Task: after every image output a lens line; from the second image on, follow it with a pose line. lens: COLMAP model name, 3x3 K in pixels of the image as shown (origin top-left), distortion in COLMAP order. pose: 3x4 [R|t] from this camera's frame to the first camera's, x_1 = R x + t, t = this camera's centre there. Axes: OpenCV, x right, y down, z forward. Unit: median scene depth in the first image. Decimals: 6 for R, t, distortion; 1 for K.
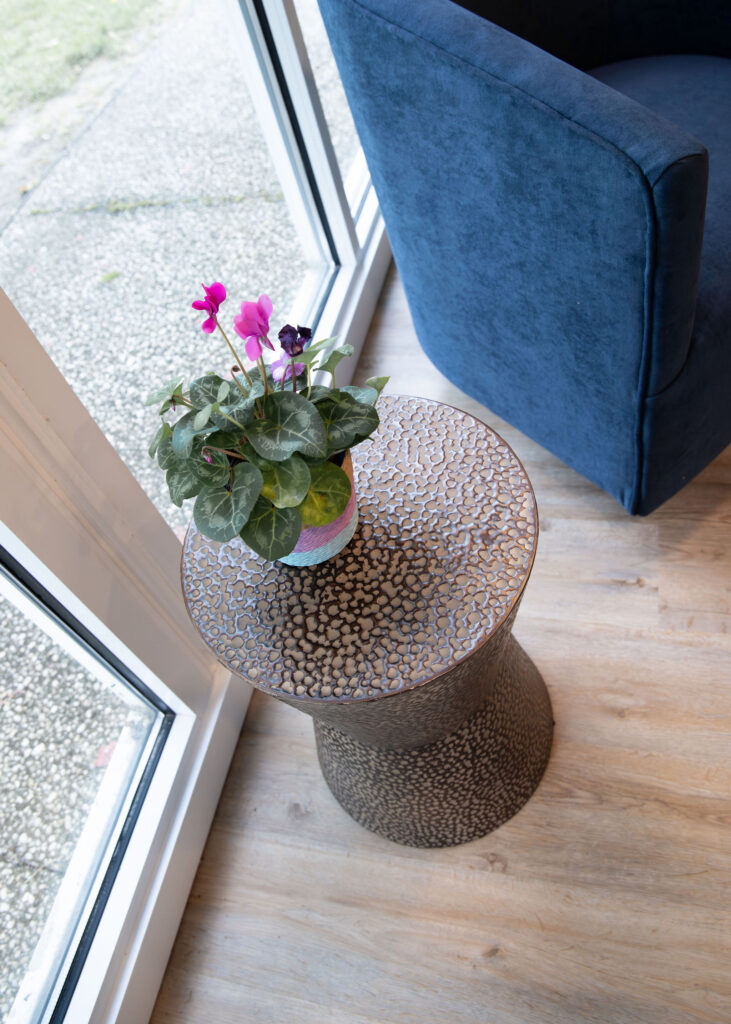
lens RADIAL K [[817.5, 0, 386.6], [0, 817.5, 511.7], [0, 0, 1]] dist [-0.121189, 0.069802]
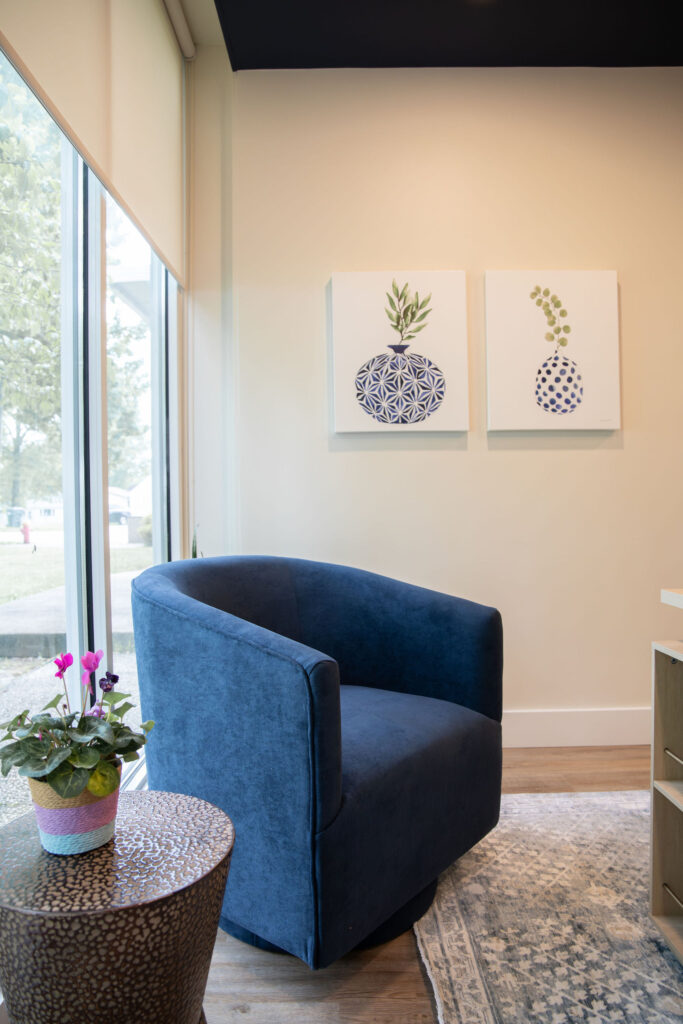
lens RADIAL K [[690.8, 0, 341.5], [0, 690.8, 512.0], [0, 0, 1]] dist [-0.093751, 0.068717]
pose [[0.961655, 0.178064, 0.208595, 0.002442], [0.054339, 0.621792, -0.781295, 0.554051], [-0.268824, 0.762672, 0.588273, -0.236846]]
